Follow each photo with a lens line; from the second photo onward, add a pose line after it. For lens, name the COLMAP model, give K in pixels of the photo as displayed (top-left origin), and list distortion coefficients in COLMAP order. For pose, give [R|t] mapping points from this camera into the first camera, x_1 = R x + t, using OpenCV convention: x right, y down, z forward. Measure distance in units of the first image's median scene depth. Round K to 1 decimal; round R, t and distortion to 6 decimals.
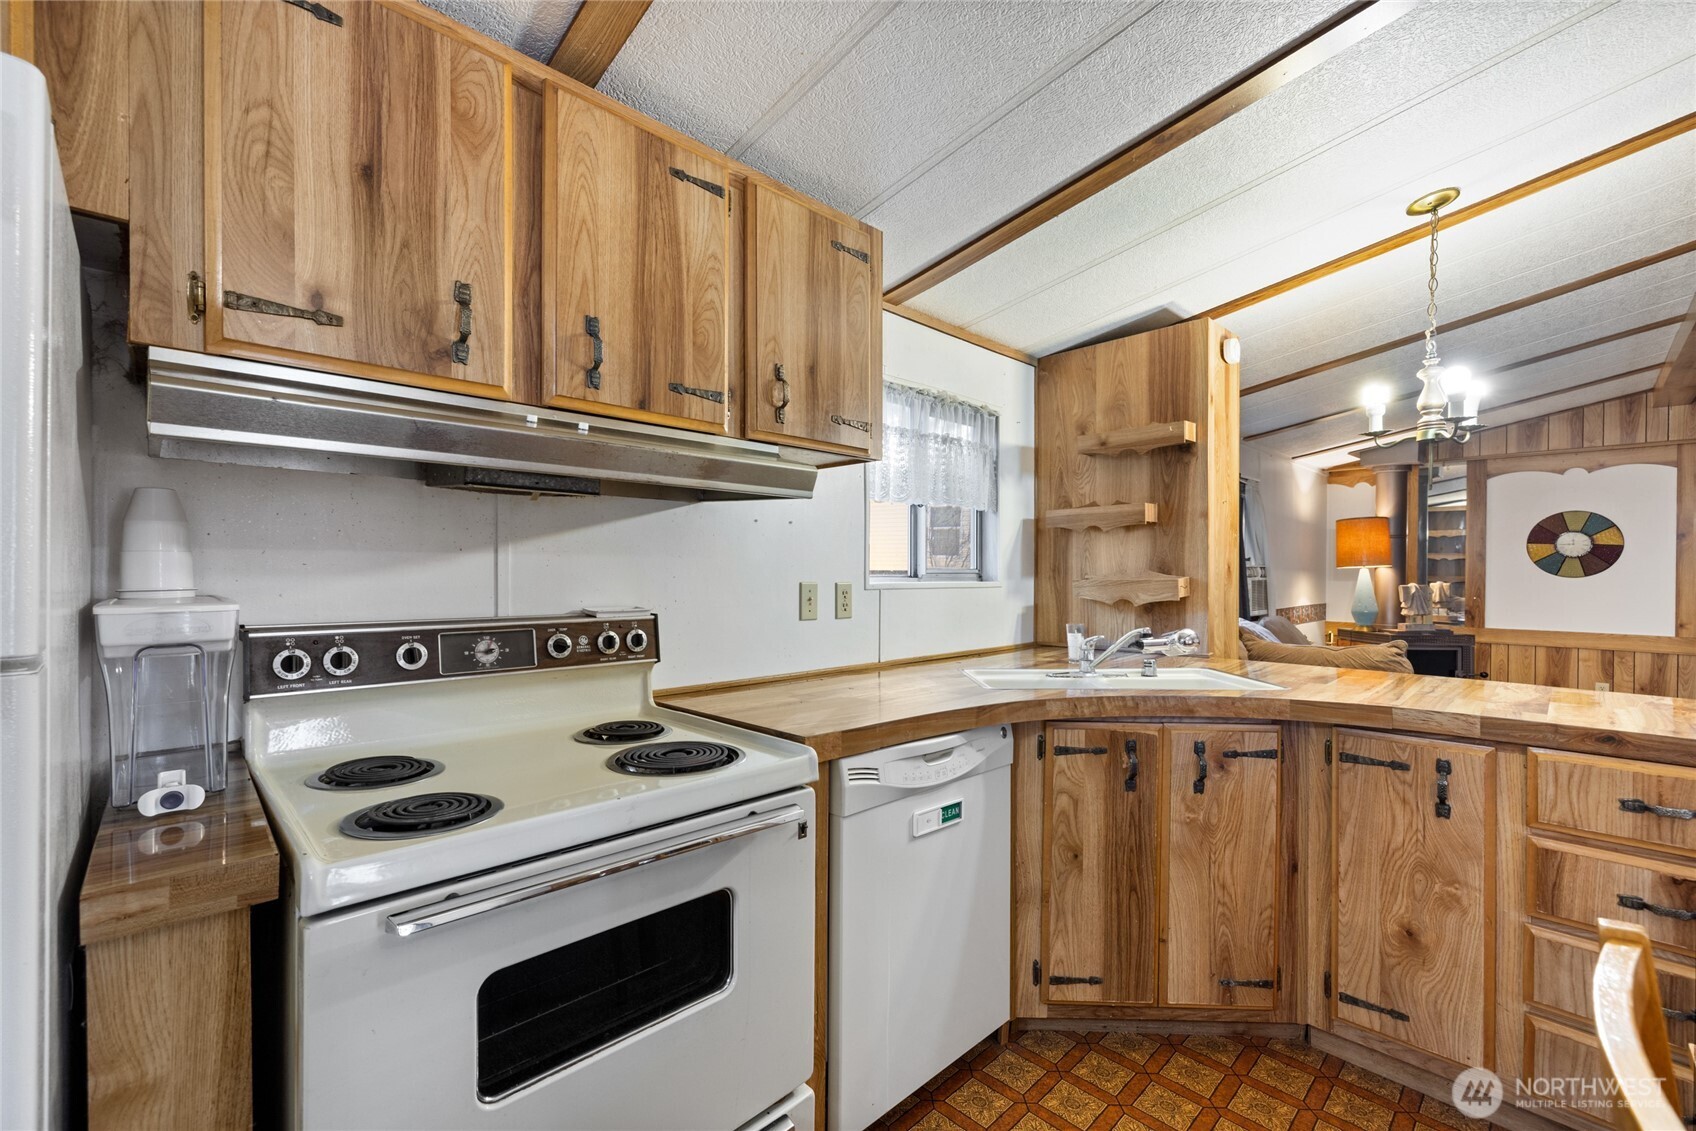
lens RADIAL K [[712.9, 0, 835.9], [0, 712.9, 574.5], [0, 0, 1]] dist [0.002819, 0.000434]
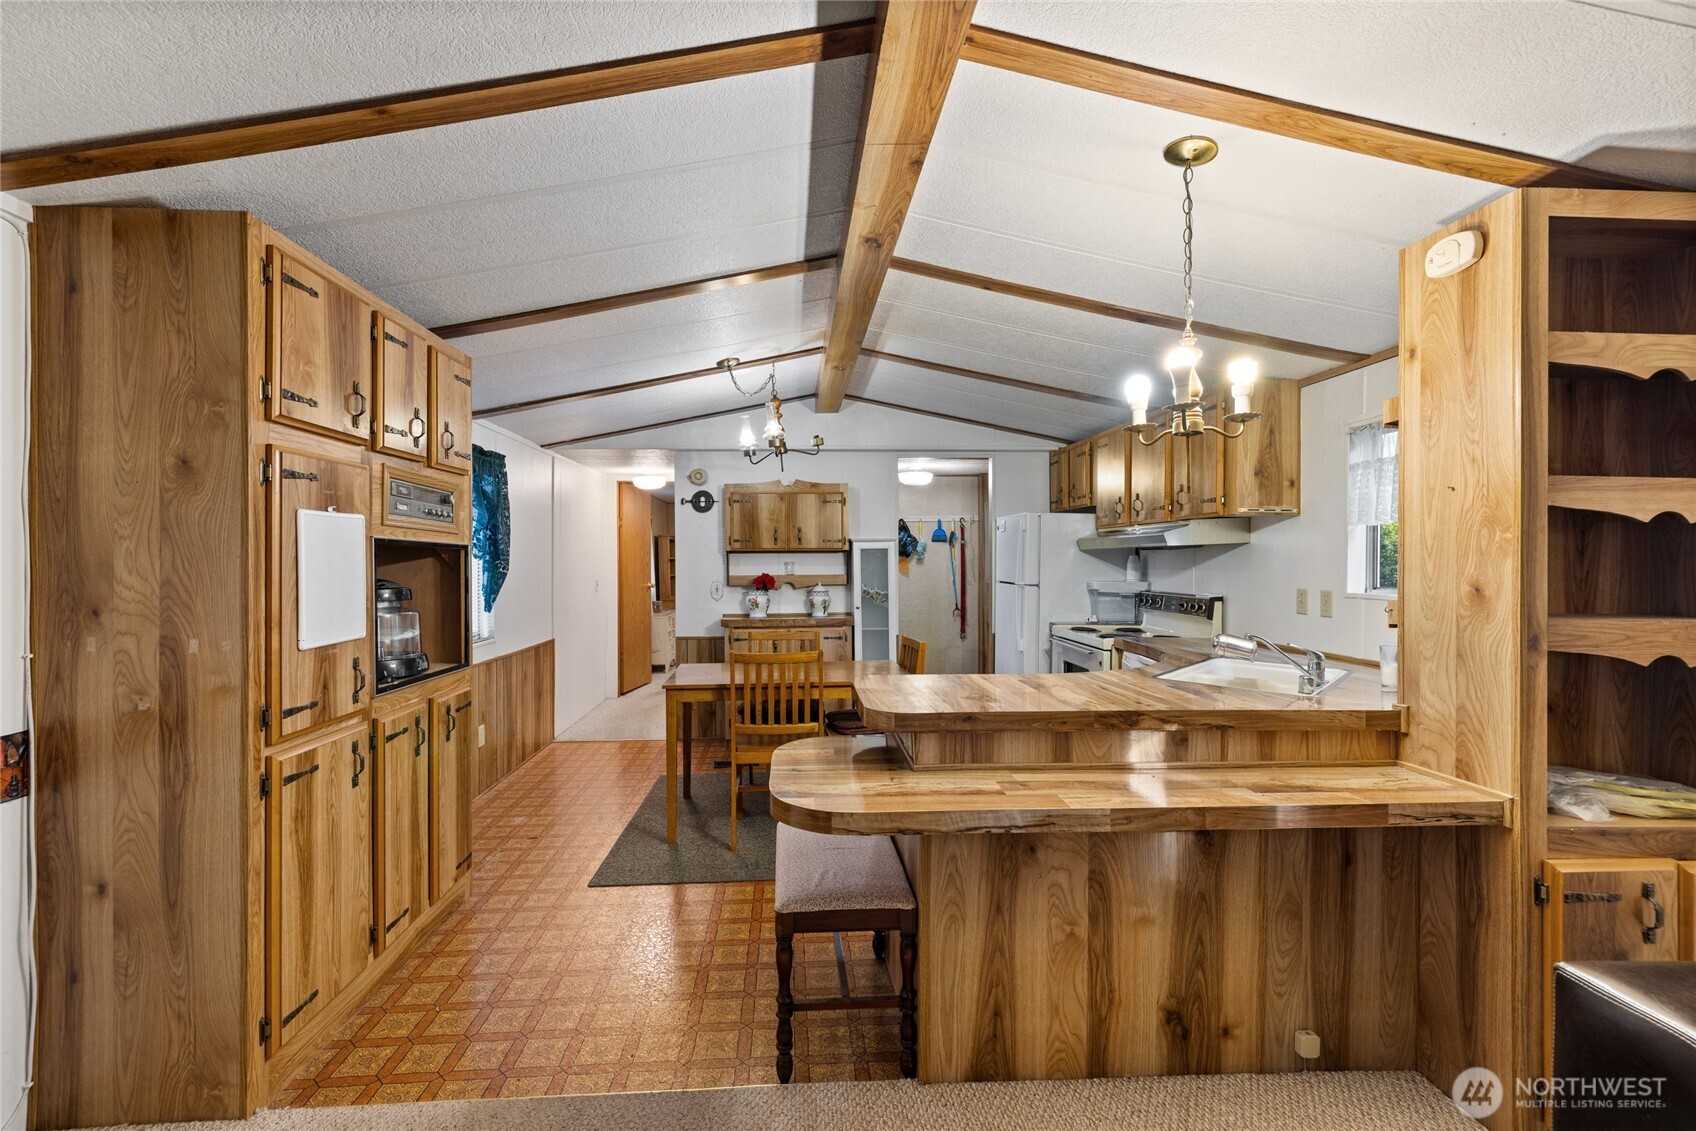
lens RADIAL K [[734.8, 0, 843.4], [0, 734.8, 578.7], [0, 0, 1]] dist [-0.002150, -0.000224]
pose [[-0.638408, 0.009029, -0.769645, 2.069921], [-0.013423, 0.999649, 0.022861, -0.037457], [0.769581, 0.024926, -0.638063, 1.470261]]
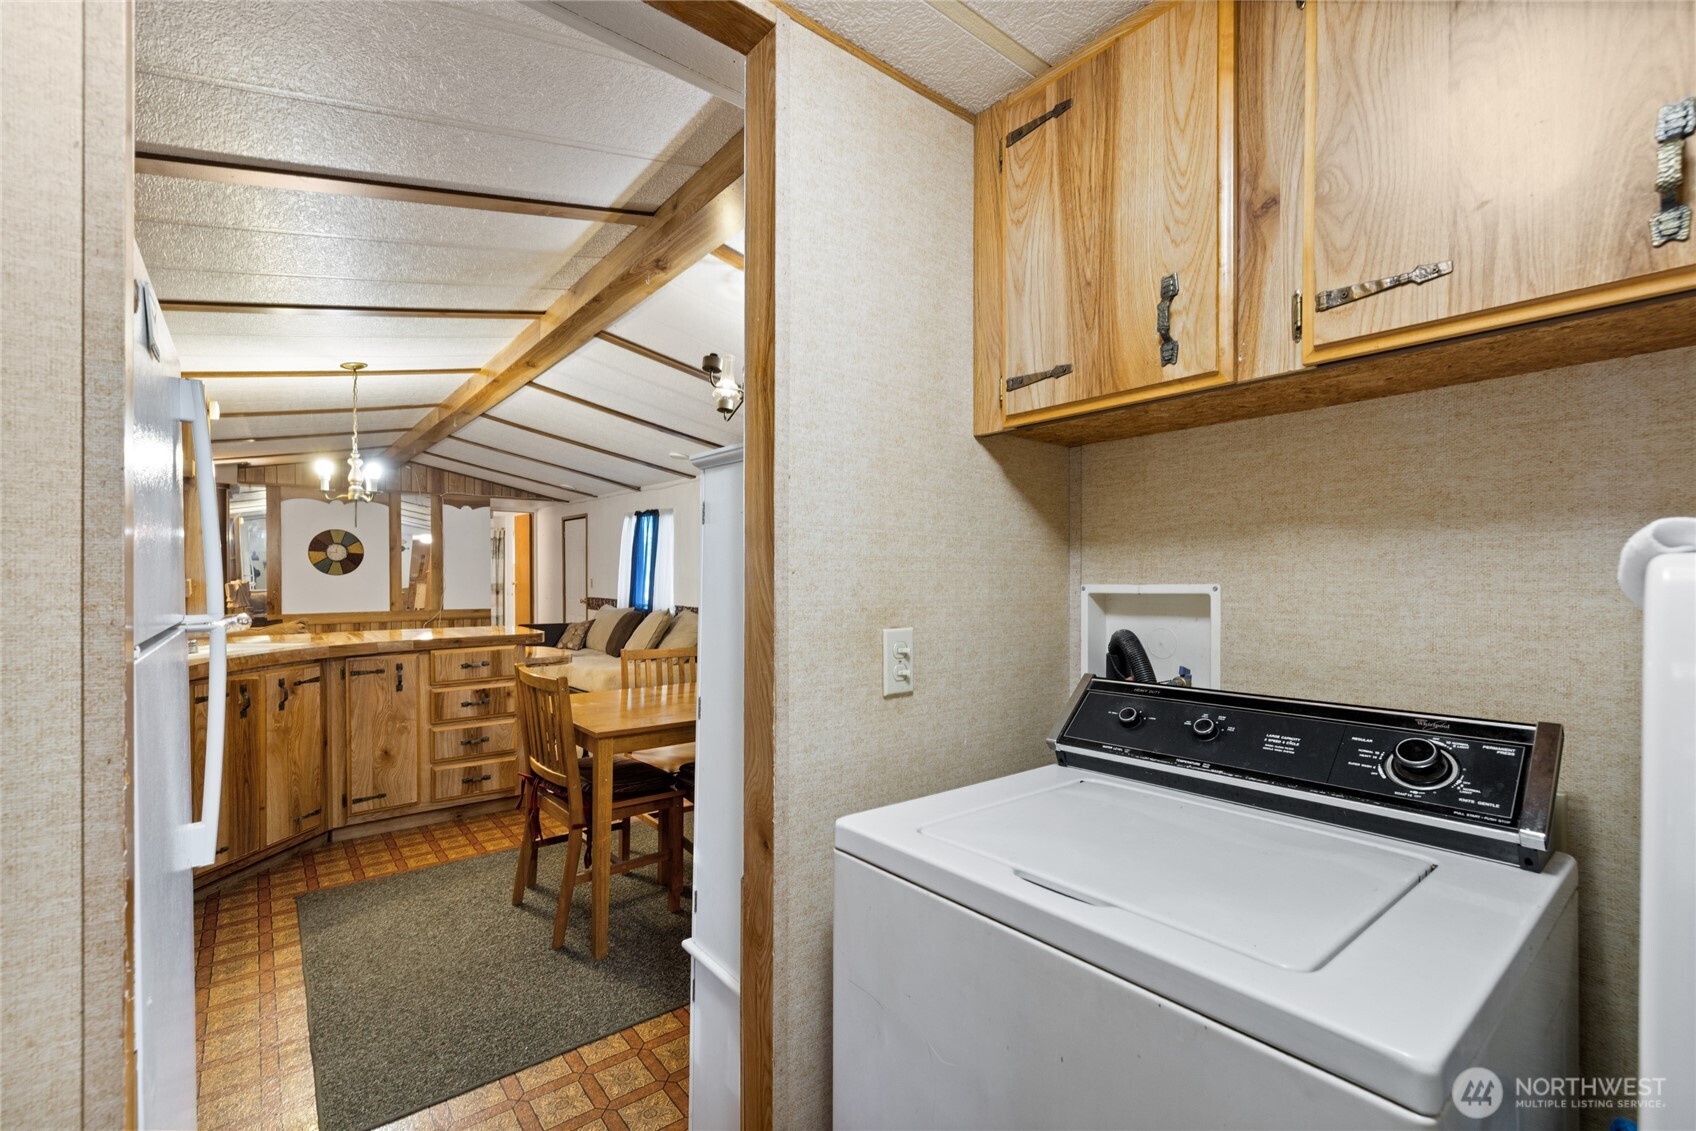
lens RADIAL K [[734.8, 0, 843.4], [0, 734.8, 578.7], [0, 0, 1]] dist [-0.002150, -0.000224]
pose [[0.082405, -0.016375, 0.996464, -1.056068], [0.008107, 0.999843, 0.015760, -0.011844], [-0.996566, 0.006779, 0.082524, -0.426026]]
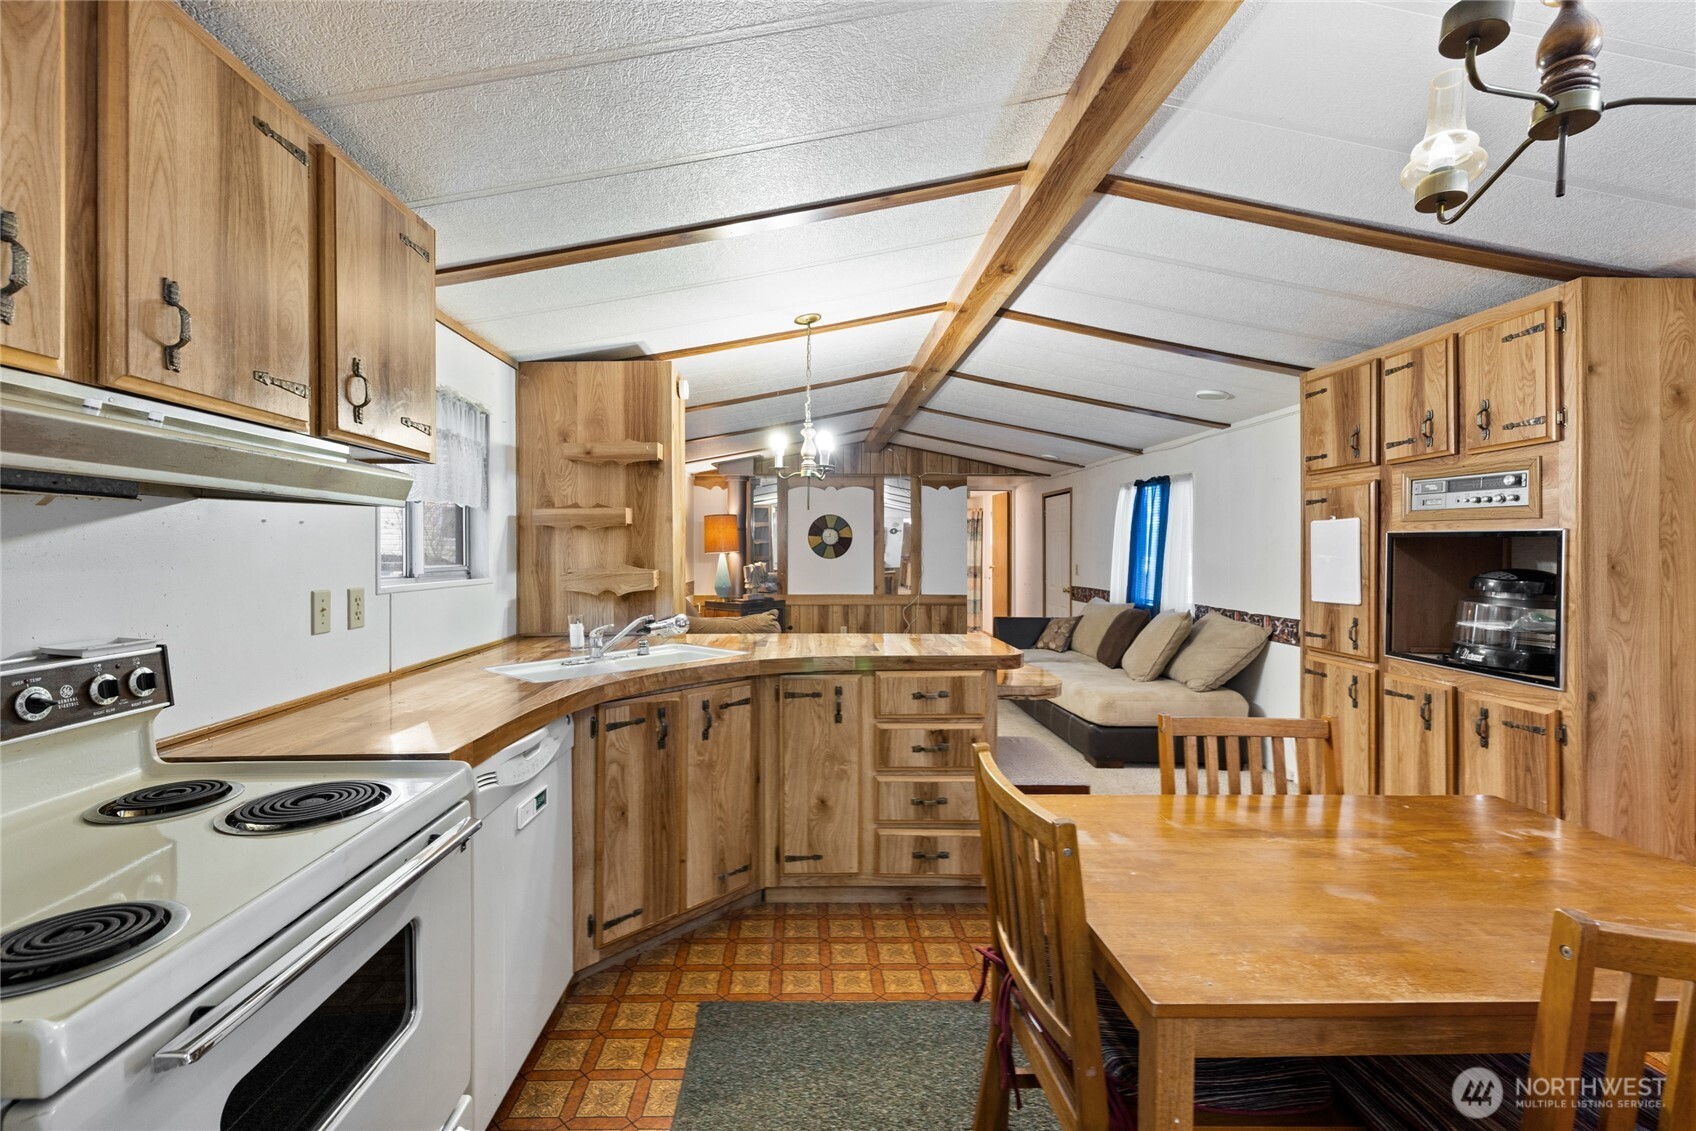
lens RADIAL K [[721.0, 0, 808.2], [0, 721.0, 551.1], [0, 0, 1]] dist [-0.001018, 0.000056]
pose [[0.686934, -0.006938, 0.726687, -0.320120], [0.008820, 0.999960, 0.001209, -0.039566], [-0.726666, 0.005579, 0.686968, -0.048582]]
